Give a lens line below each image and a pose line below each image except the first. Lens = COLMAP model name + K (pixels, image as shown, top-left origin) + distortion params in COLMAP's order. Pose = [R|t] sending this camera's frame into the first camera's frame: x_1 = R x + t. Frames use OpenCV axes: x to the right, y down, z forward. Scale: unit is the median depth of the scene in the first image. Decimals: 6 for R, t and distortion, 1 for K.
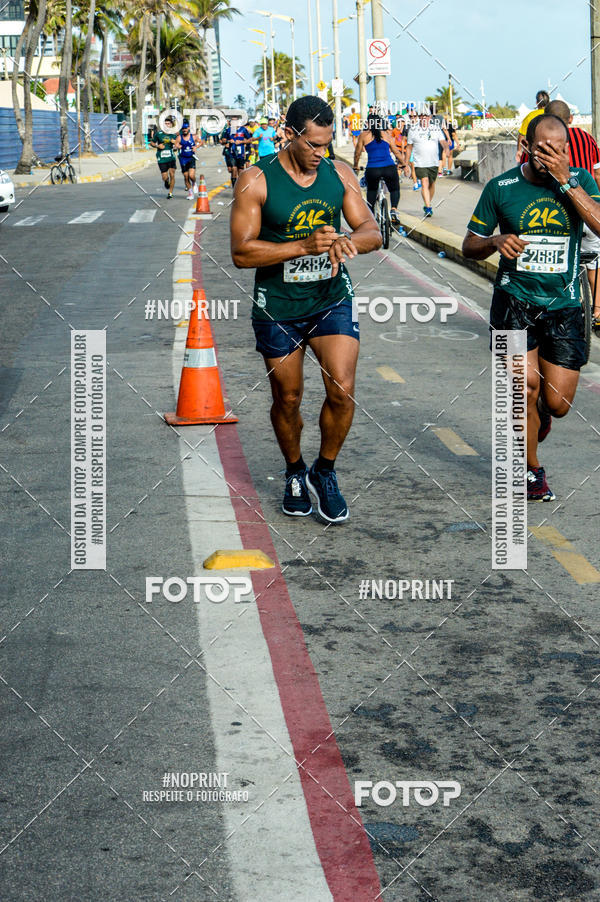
lens RADIAL K [[2162.4, 0, 300.0], [0, 2162.4, 451.0], [0, 0, 1]] dist [-0.228352, 0.087852]
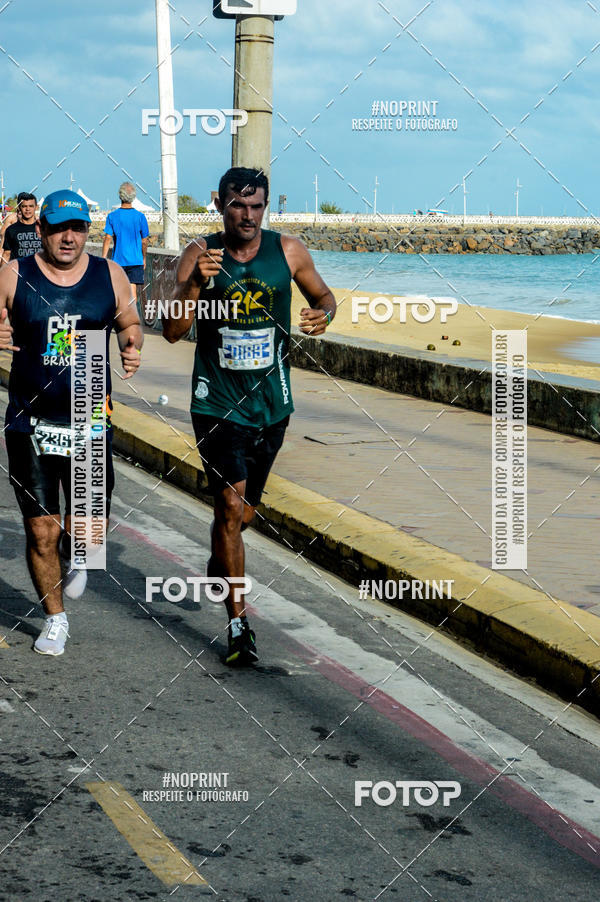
lens RADIAL K [[2162.4, 0, 300.0], [0, 2162.4, 451.0], [0, 0, 1]] dist [-0.228352, 0.087852]
pose [[0.973290, 0.029154, 0.227720, -0.011422], [-0.019098, 0.998748, -0.046239, -0.067222], [-0.228783, 0.040655, 0.972628, 0.443109]]
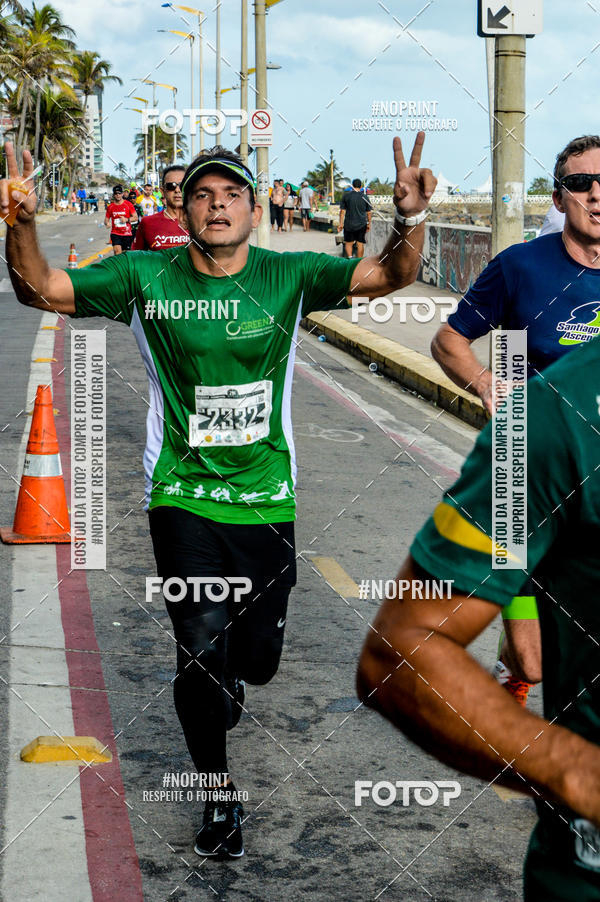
lens RADIAL K [[2153.2, 0, 300.0], [0, 2153.2, 451.0], [0, 0, 1]] dist [-0.213484, -0.561827]
pose [[0.997796, 0.029846, 0.059260, 0.004751], [-0.027898, 0.999051, -0.033434, -0.023094], [-0.060201, 0.031707, 0.997683, 0.148145]]
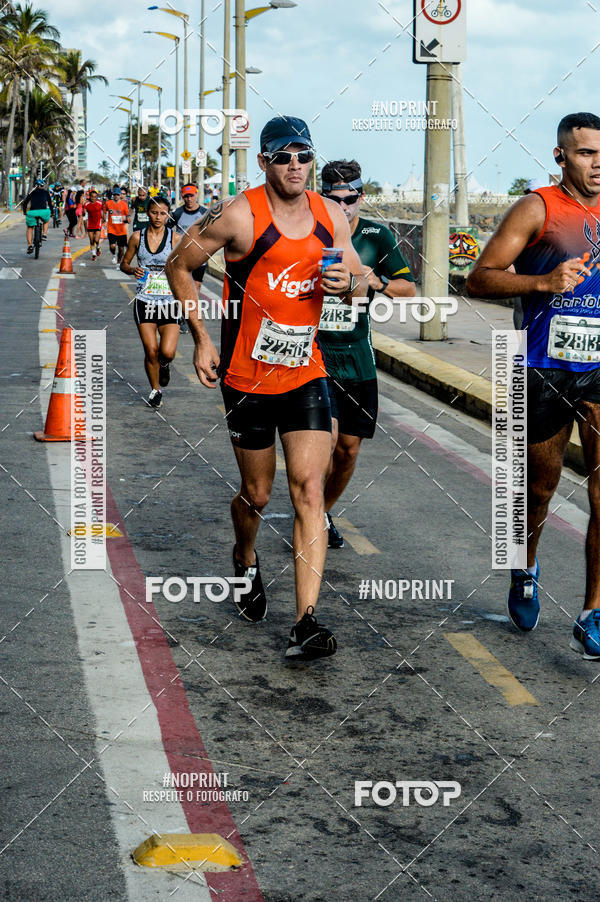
lens RADIAL K [[2190.9, 0, 300.0], [0, 2190.9, 451.0], [0, 0, 1]] dist [-0.256039, 0.113530]
pose [[0.997054, 0.037719, 0.066782, 0.002681], [-0.035415, 0.998747, -0.035355, 0.030398], [-0.068032, 0.032885, 0.997141, -0.198654]]
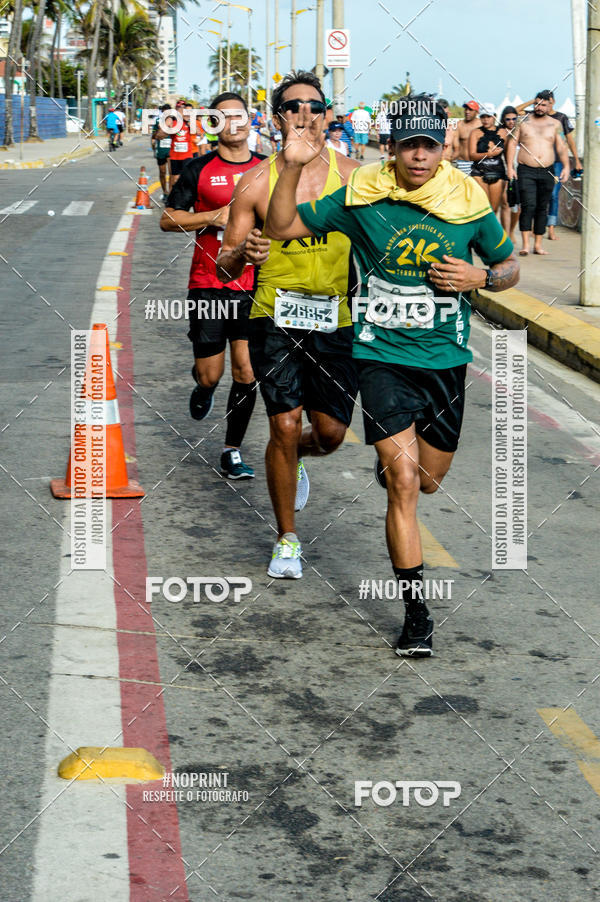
lens RADIAL K [[2153.2, 0, 300.0], [0, 2153.2, 451.0], [0, 0, 1]] dist [-0.213484, -0.561827]
pose [[0.998995, 0.036077, 0.026607, 0.005927], [-0.036177, 0.999340, 0.003298, -0.034064], [-0.026471, -0.004257, 0.999641, 0.228495]]
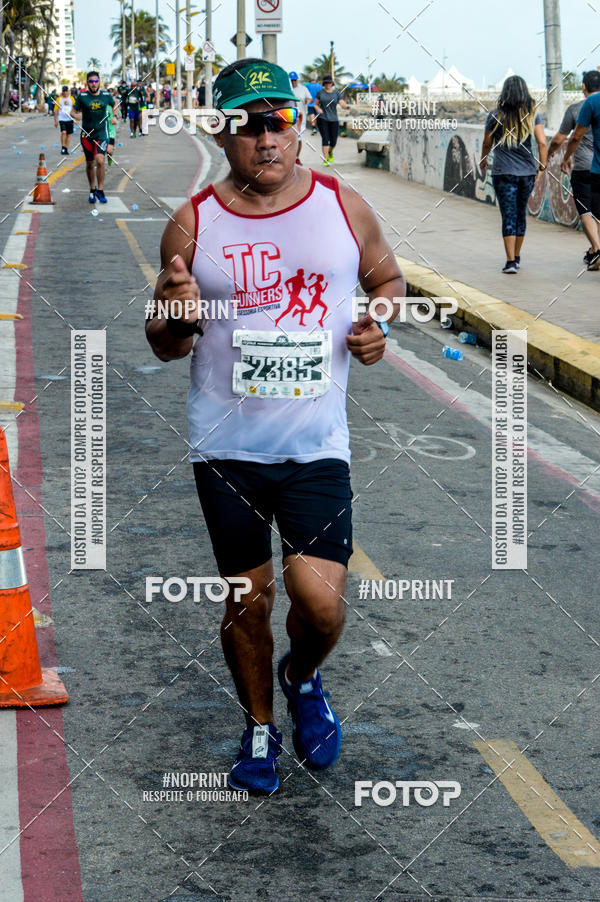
lens RADIAL K [[2341.7, 0, 300.0], [0, 2341.7, 451.0], [0, 0, 1]] dist [-0.064068, -0.294906]
pose [[0.997740, 0.022506, 0.063305, -0.010987], [-0.022527, 0.999746, -0.000384, -0.070340], [-0.063298, -0.001043, 0.997994, 0.469353]]
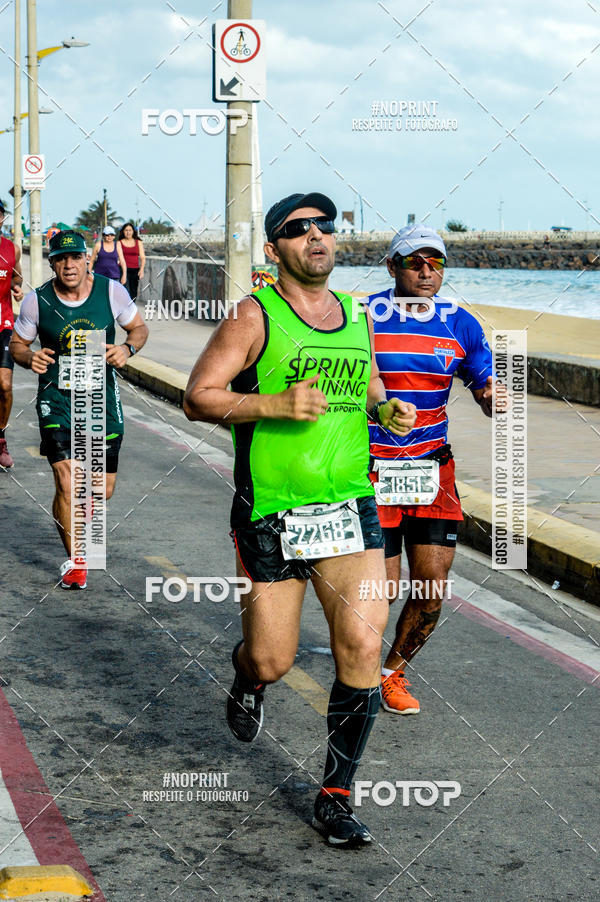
lens RADIAL K [[2217.2, 0, 300.0], [0, 2217.2, 451.0], [0, 0, 1]] dist [-0.274037, 0.226635]
pose [[0.987104, 0.020574, 0.158751, -0.008141], [-0.011714, 0.998331, -0.056549, 0.032963], [-0.159650, 0.053960, 0.985698, -0.212207]]
